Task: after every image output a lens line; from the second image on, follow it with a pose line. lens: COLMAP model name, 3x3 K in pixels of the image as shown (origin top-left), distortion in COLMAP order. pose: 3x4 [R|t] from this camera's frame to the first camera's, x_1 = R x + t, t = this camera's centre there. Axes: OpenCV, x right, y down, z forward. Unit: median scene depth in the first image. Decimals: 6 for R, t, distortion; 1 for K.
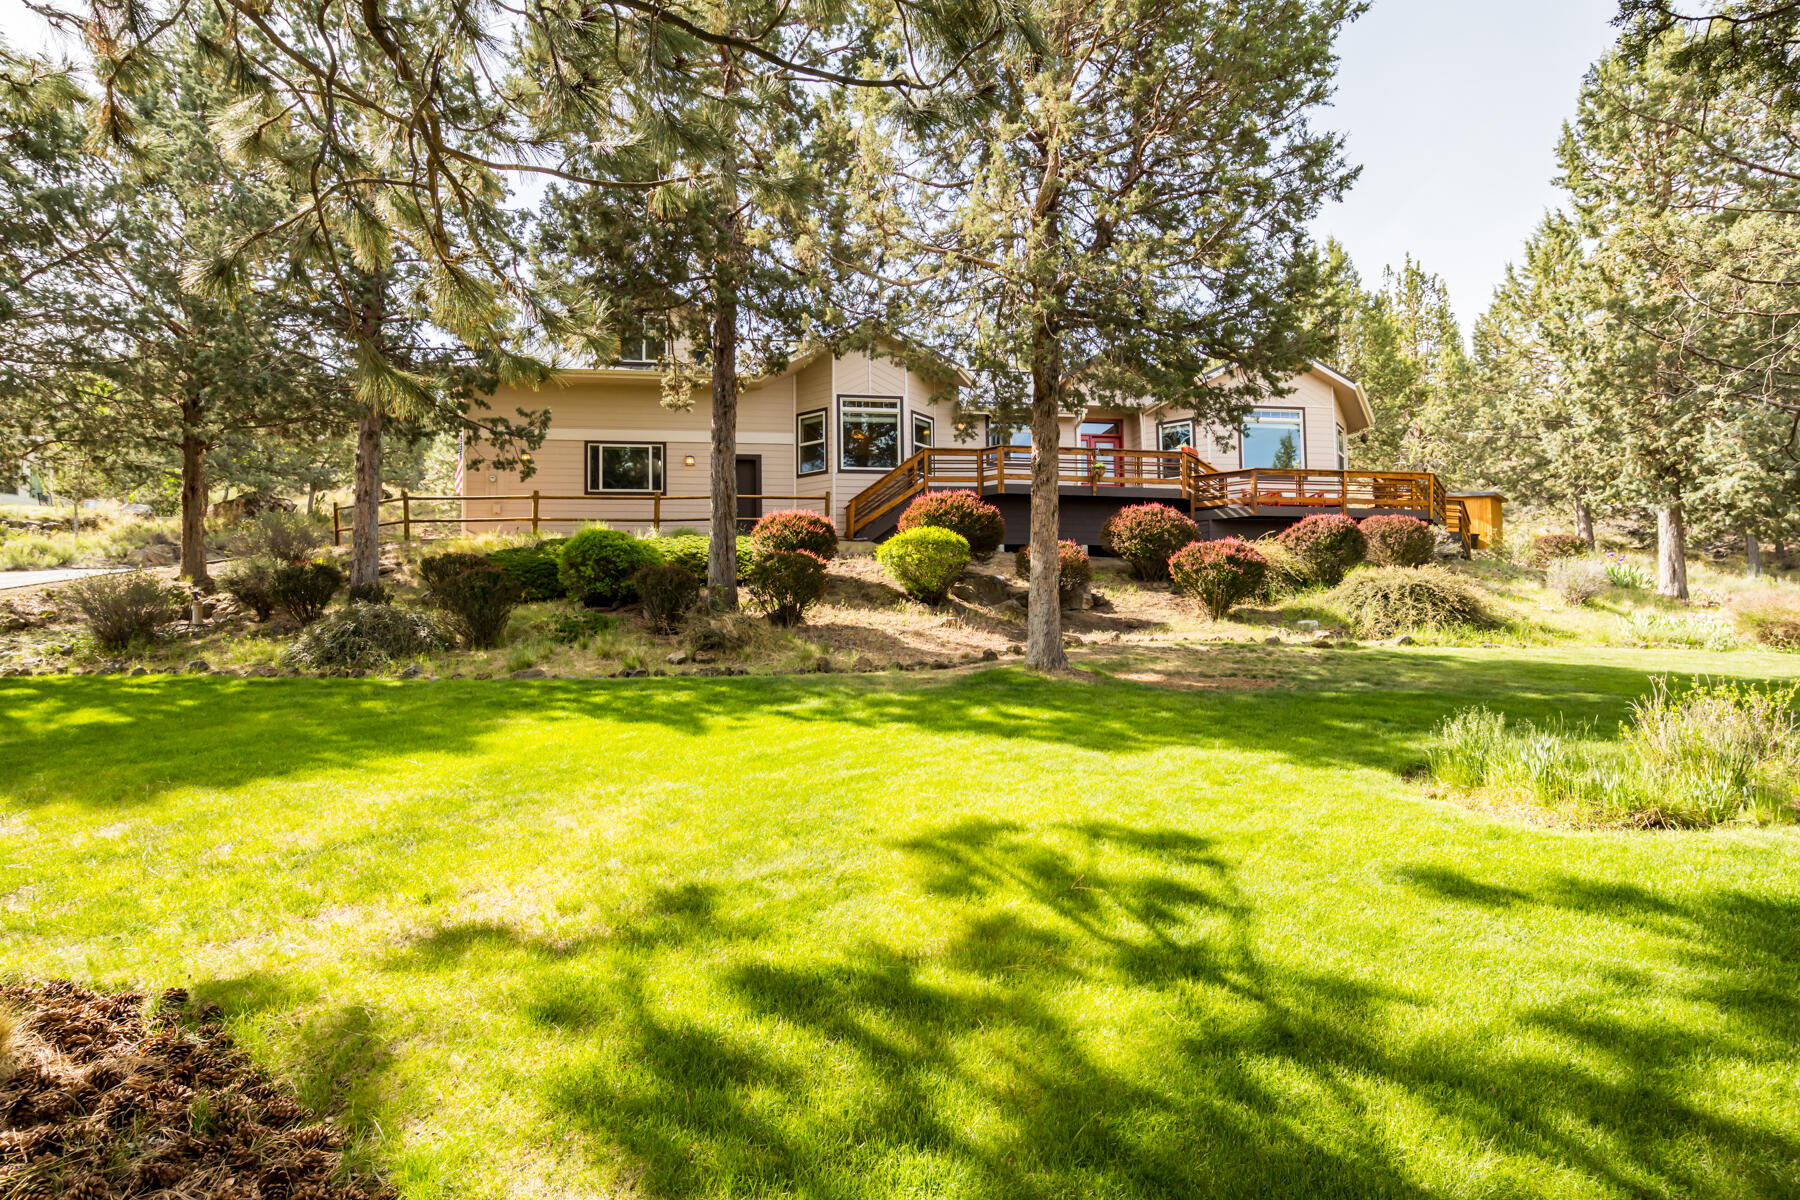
lens RADIAL K [[925.9, 0, 902.9], [0, 925.9, 605.0], [0, 0, 1]] dist [-0.020011, 0.008500]
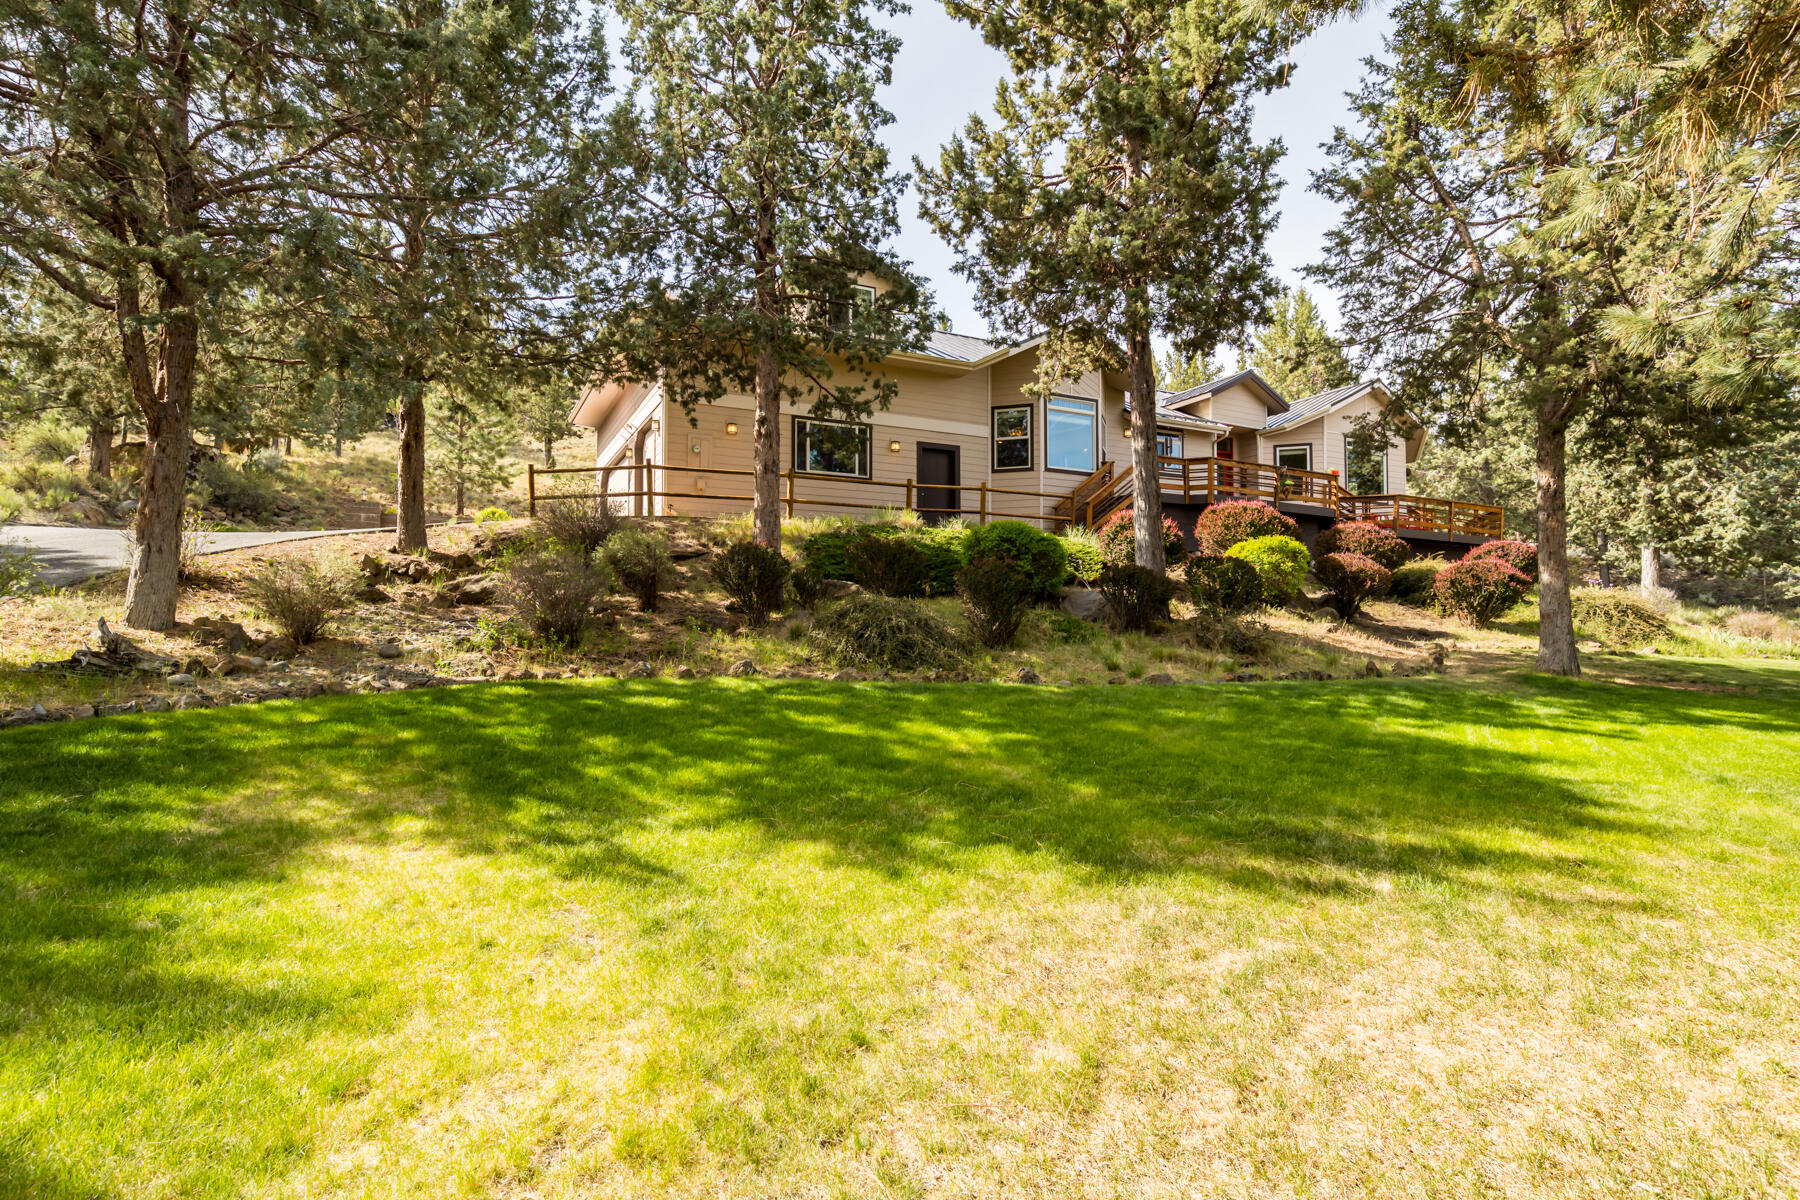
lens RADIAL K [[925.9, 0, 896.7], [0, 925.9, 605.7], [0, 0, 1]] dist [-0.020011, 0.008500]
pose [[0.955758, 0.029139, 0.292709, -0.503072], [-0.029424, 0.999561, -0.003430, 0.007887], [-0.292680, -0.005335, 0.956195, 0.105947]]
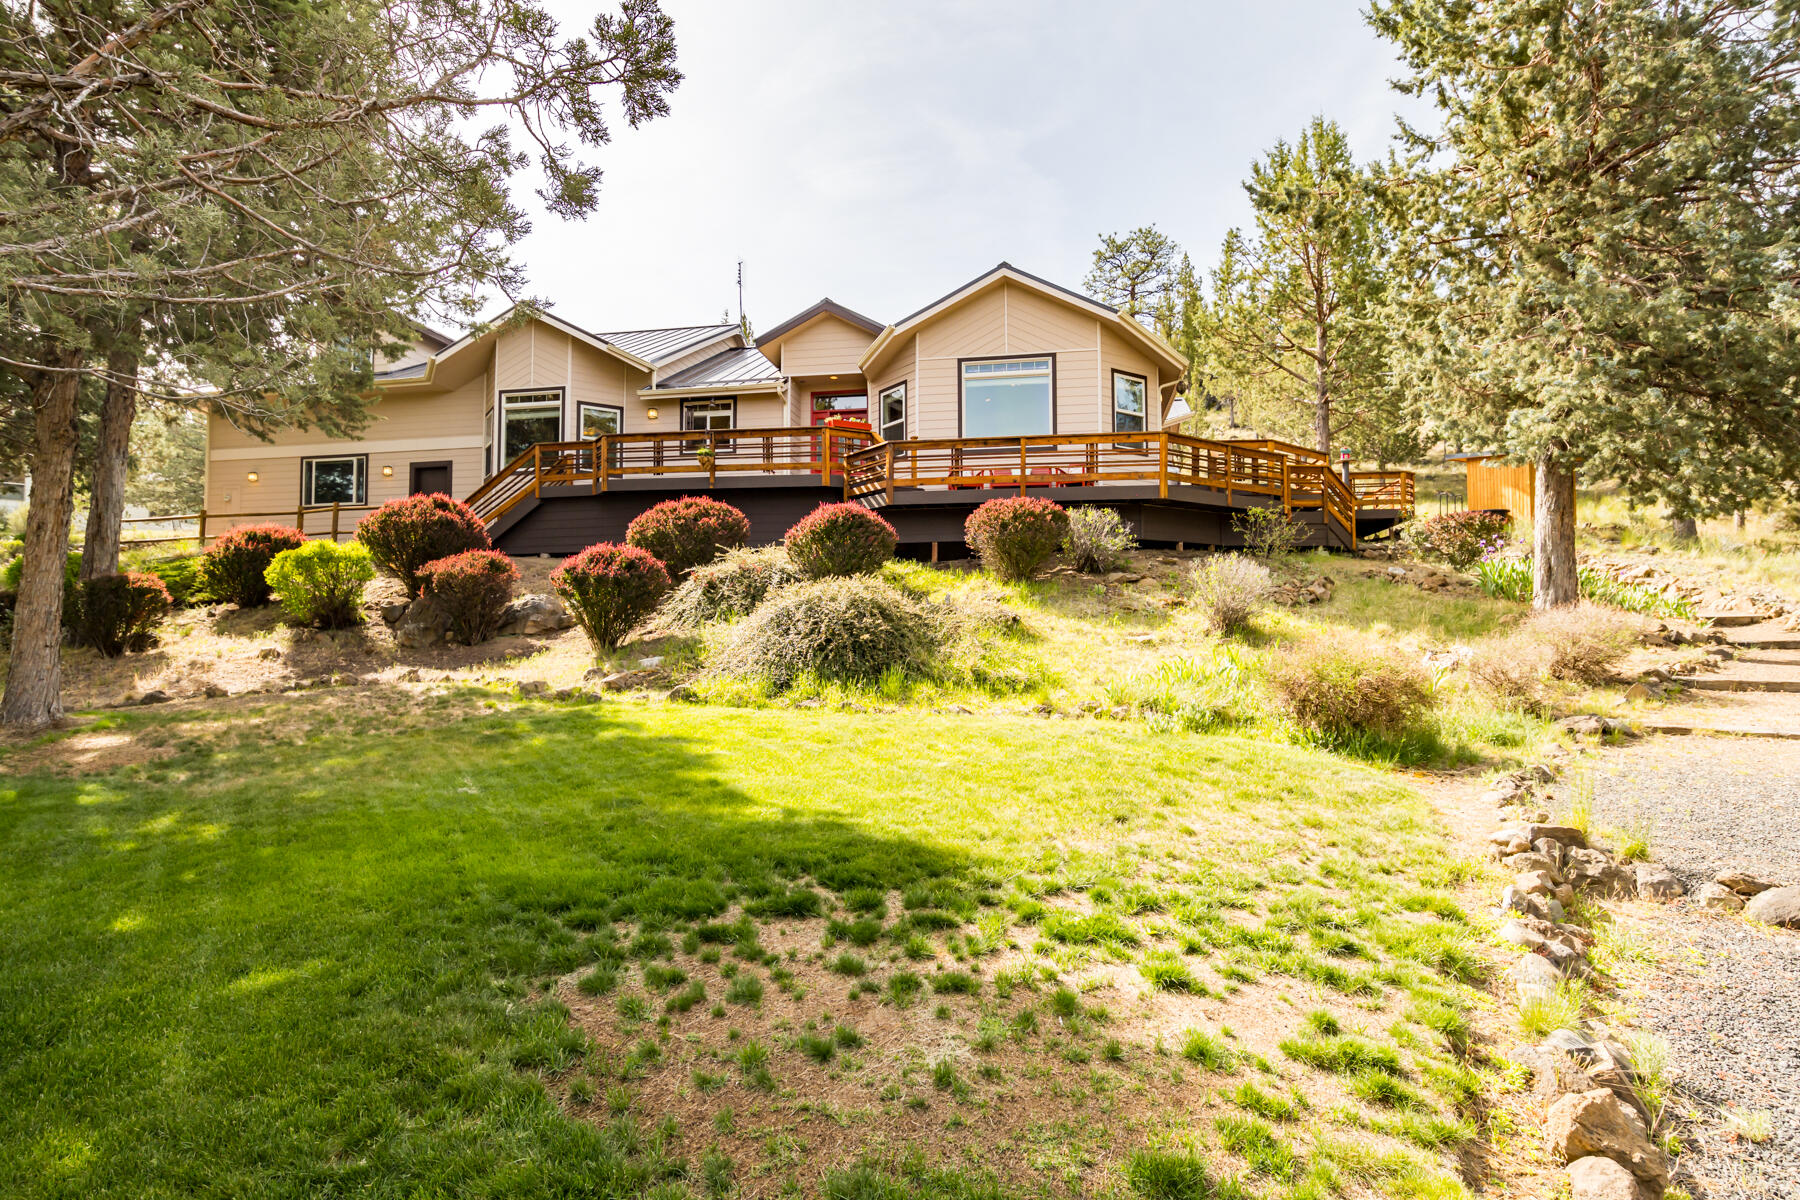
lens RADIAL K [[925.9, 0, 894.6], [0, 925.9, 606.0], [0, 0, 1]] dist [-0.020011, 0.008500]
pose [[0.937213, -0.001149, -0.348756, 0.614507], [0.000129, 0.999996, -0.002948, -0.011175], [0.348758, 0.002717, 0.937209, 0.280429]]
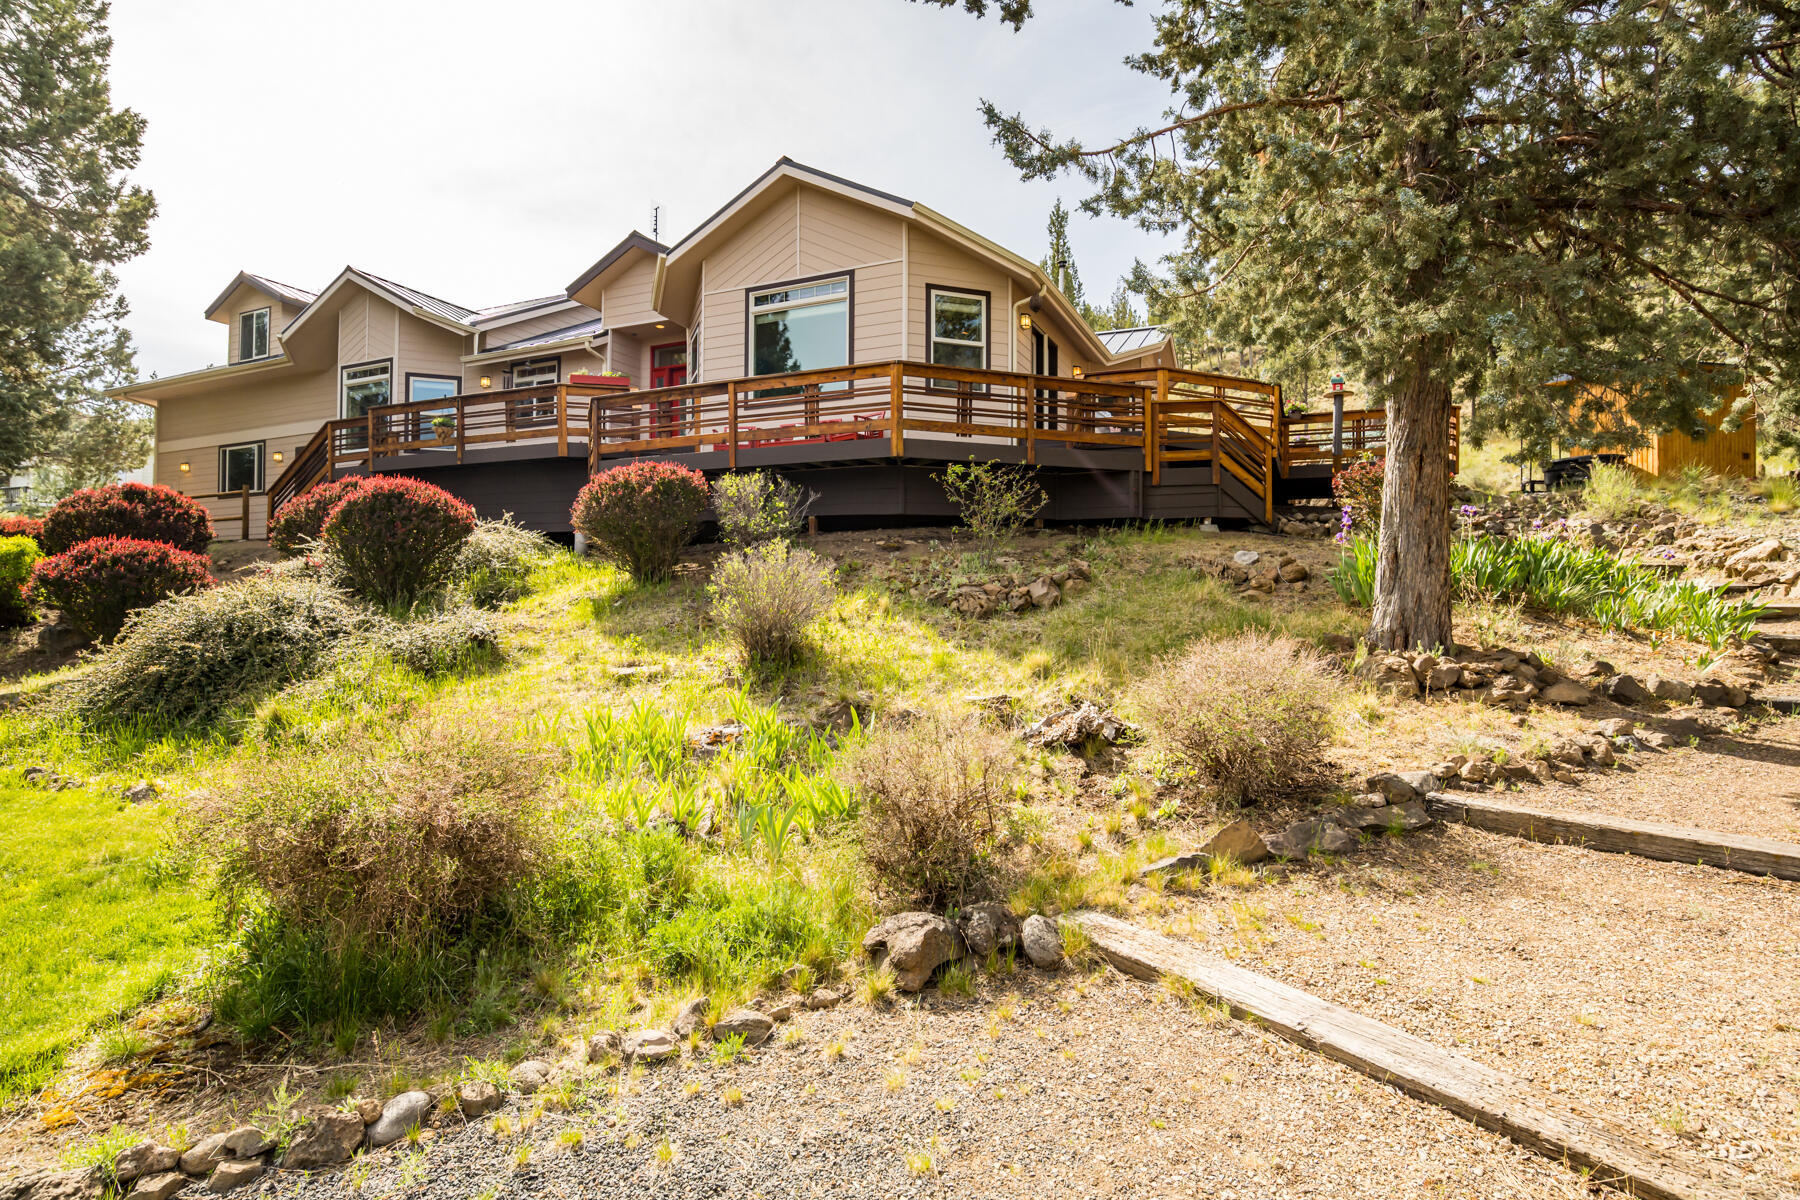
lens RADIAL K [[925.9, 0, 895.8], [0, 925.9, 597.6], [0, 0, 1]] dist [-0.020011, 0.008500]
pose [[0.821315, 0.008267, -0.570416, 0.837347], [0.002690, 0.999828, 0.018363, -0.028075], [0.570469, -0.016617, 0.821151, 0.590839]]
